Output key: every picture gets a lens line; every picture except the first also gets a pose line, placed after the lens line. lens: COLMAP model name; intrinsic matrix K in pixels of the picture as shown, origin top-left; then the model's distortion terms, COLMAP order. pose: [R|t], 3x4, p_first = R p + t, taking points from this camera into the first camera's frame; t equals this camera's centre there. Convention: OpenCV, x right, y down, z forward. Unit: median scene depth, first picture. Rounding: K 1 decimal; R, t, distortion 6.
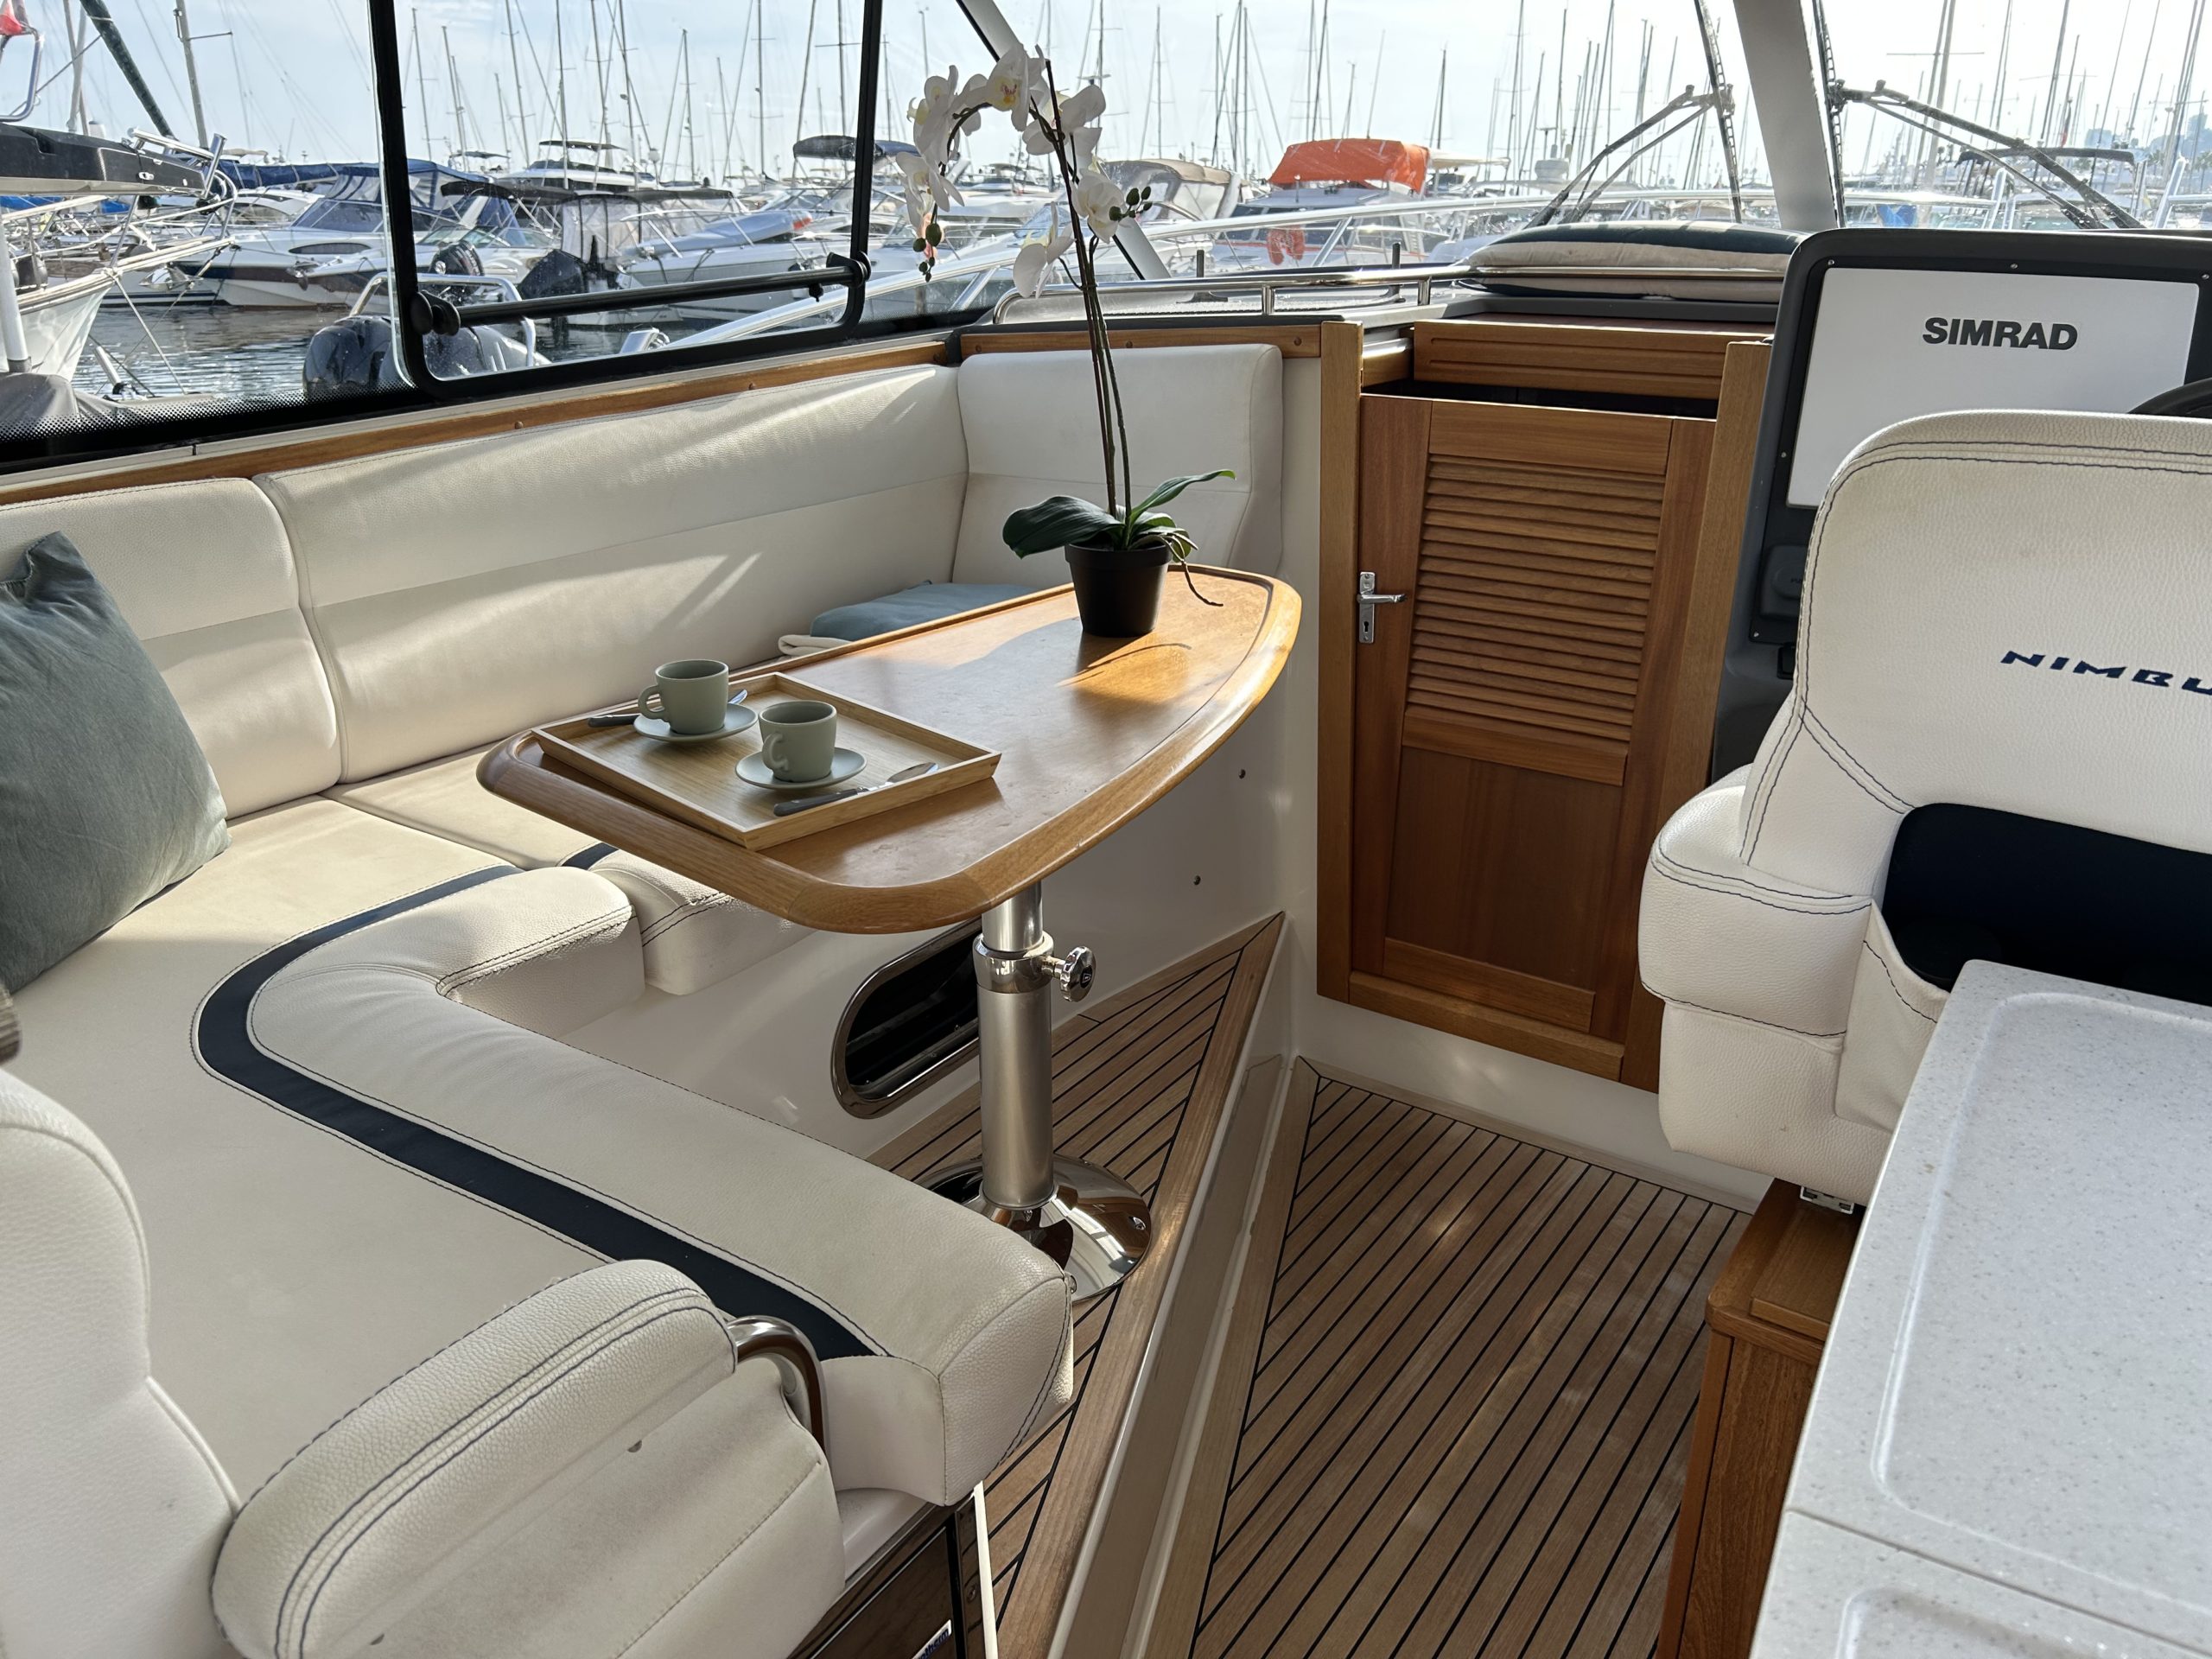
lens RADIAL K [[1630.4, 0, 1110.8], [0, 1630.4, 834.9], [0, 0, 1]] dist [0.056925, -0.080976]
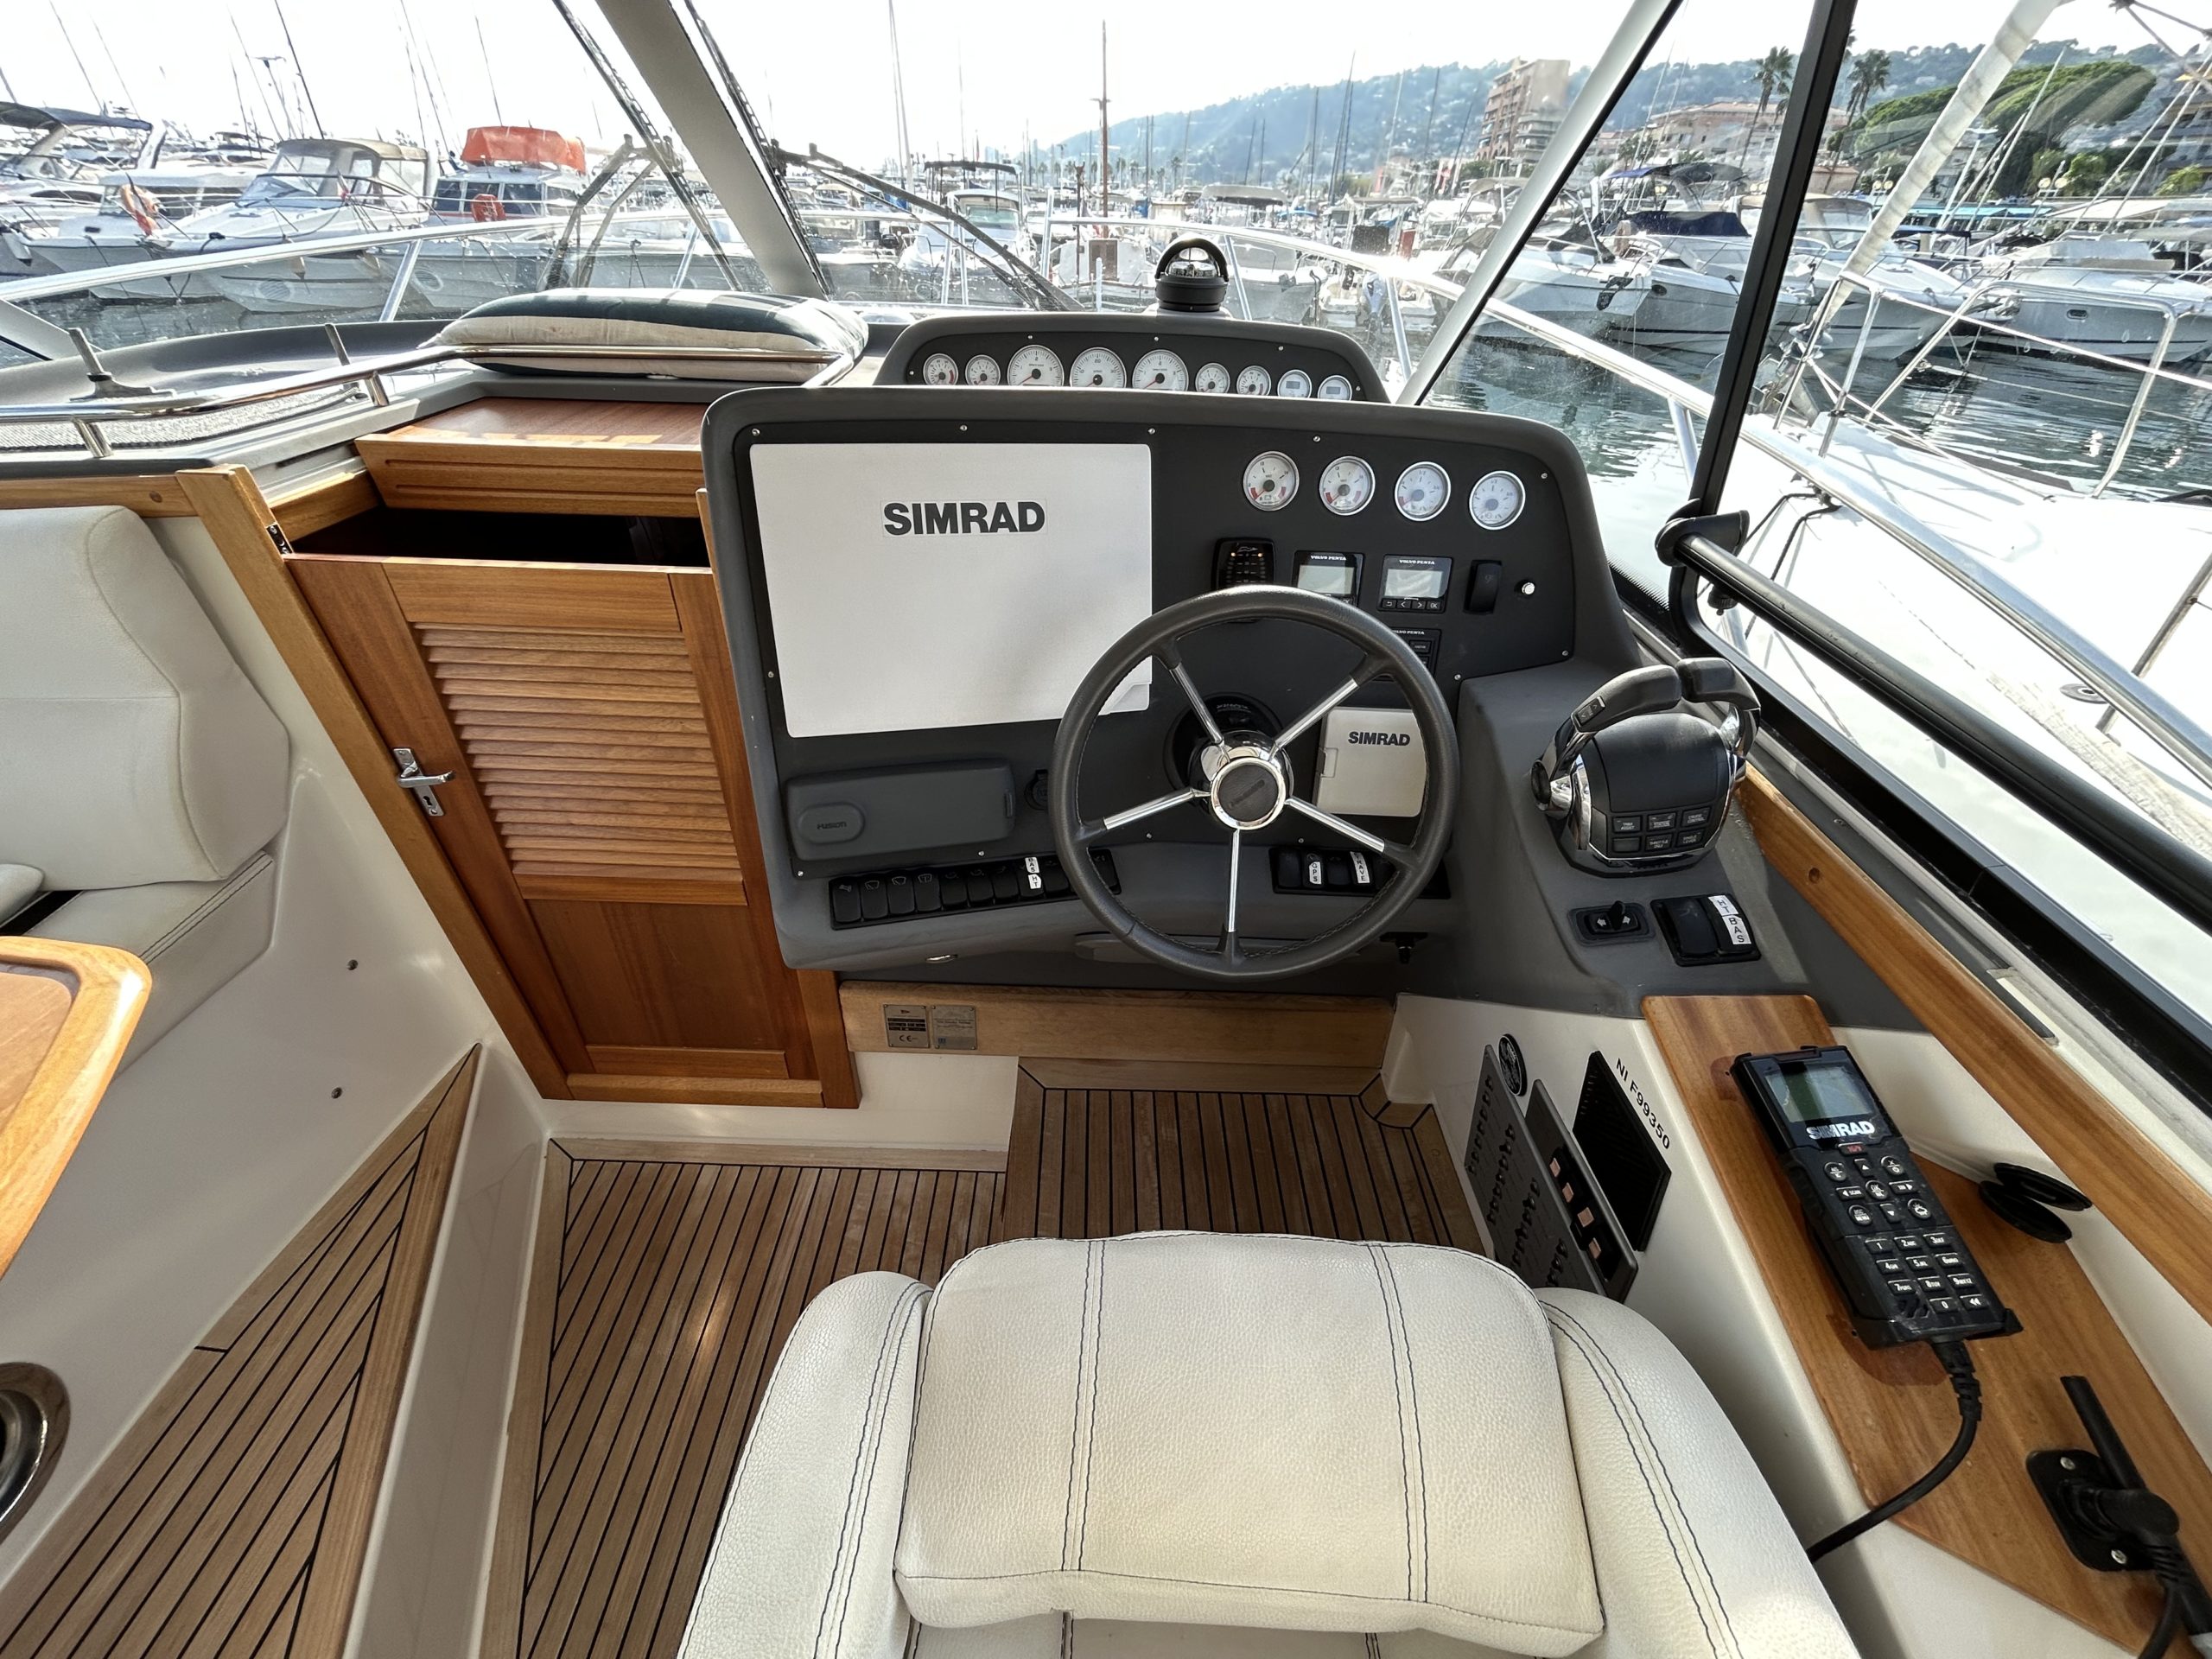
lens RADIAL K [[892.0, 0, 1111.9], [0, 892.0, 826.9], [0, 0, 1]] dist [-0.019514, 0.000149]
pose [[0.829912, -0.302762, 0.468596, 0.243878], [0.166420, 0.936044, 0.310042, -0.207590], [-0.532495, -0.179324, 0.827219, 0.394742]]
